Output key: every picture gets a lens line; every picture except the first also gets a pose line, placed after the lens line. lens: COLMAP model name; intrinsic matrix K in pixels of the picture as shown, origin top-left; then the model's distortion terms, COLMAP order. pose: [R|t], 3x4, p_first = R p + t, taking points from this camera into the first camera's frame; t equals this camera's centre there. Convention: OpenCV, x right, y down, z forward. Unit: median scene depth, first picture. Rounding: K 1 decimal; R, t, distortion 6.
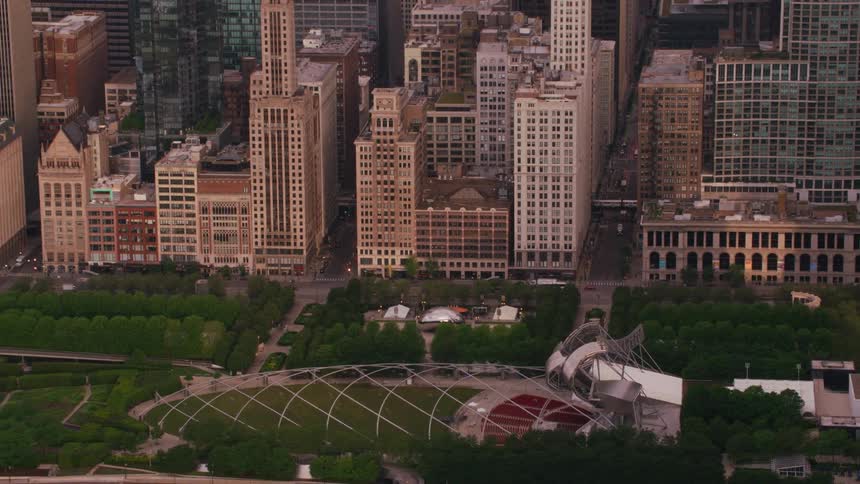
lens RADIAL K [[775.1, 0, 430.0], [0, 775.1, 242.0], [0, 0, 1]] dist [-0.091192, -0.000833]
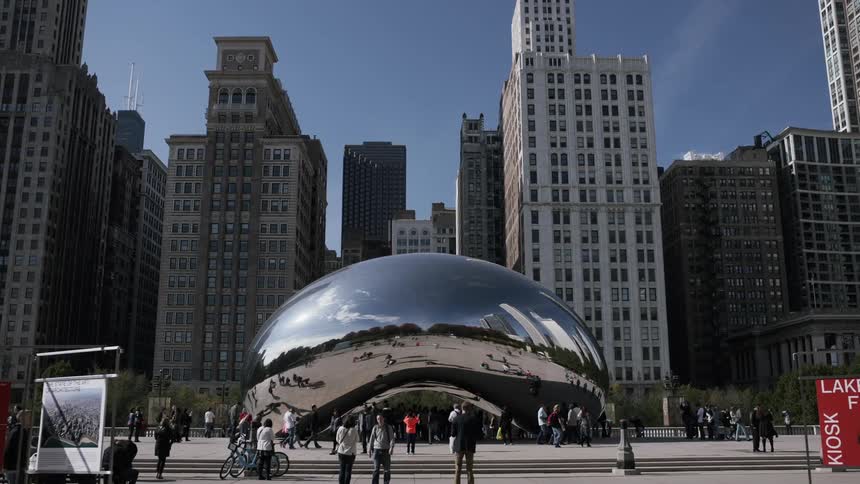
lens RADIAL K [[775.1, 0, 430.0], [0, 775.1, 242.0], [0, 0, 1]] dist [-0.091192, -0.000833]
pose [[0.991176, 0.032954, 0.128388, -0.000938], [0.014797, 0.935040, -0.354234, 0.084375], [-0.131721, 0.353008, 0.926302, 0.575996]]
